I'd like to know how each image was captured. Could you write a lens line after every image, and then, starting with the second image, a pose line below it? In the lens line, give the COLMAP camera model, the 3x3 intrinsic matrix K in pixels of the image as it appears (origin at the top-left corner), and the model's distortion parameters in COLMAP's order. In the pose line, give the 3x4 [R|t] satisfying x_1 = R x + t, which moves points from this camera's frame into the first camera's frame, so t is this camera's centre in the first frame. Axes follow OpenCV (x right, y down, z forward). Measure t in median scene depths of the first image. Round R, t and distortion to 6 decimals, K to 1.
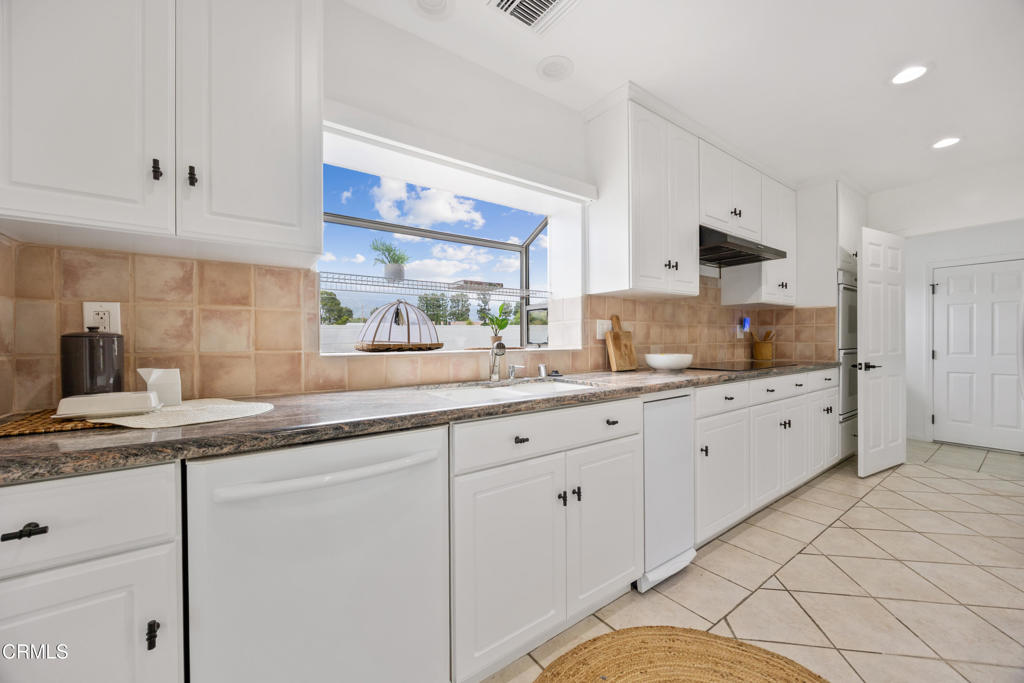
lens RADIAL K [[392.5, 0, 515.6], [0, 392.5, 340.5], [0, 0, 1]] dist [-0.002549, 0.000023]
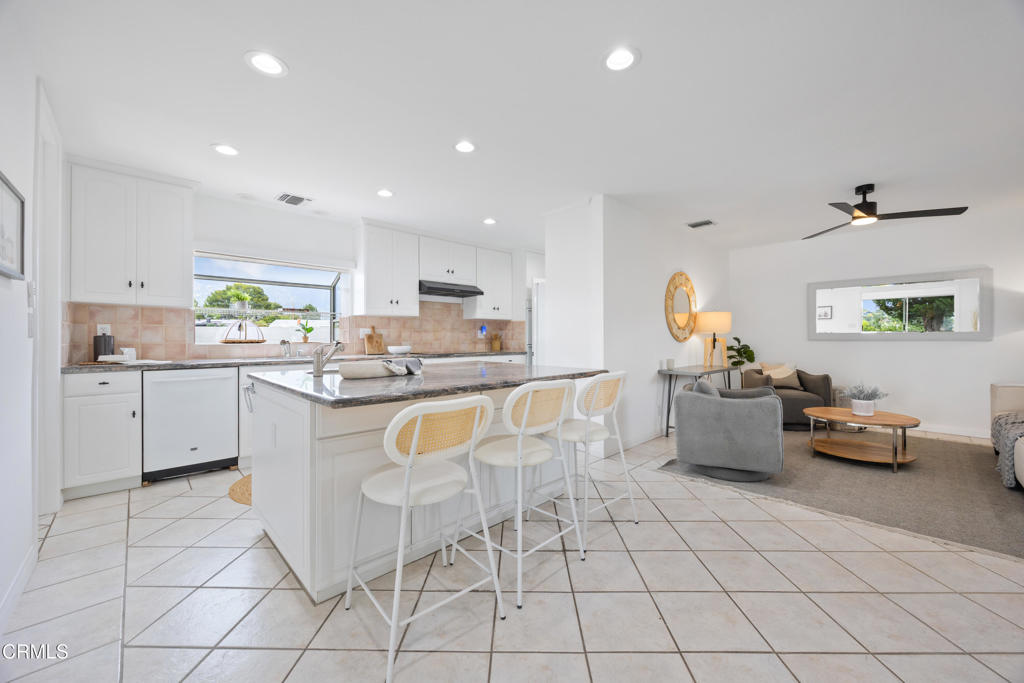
lens RADIAL K [[392.5, 0, 513.4], [0, 392.5, 335.8], [0, 0, 1]] dist [-0.002549, 0.000023]
pose [[0.990437, 0.005478, 0.137858, 0.862783], [-0.004231, 0.999947, -0.009335, -0.001119], [-0.137902, 0.008662, 0.990408, -1.287074]]
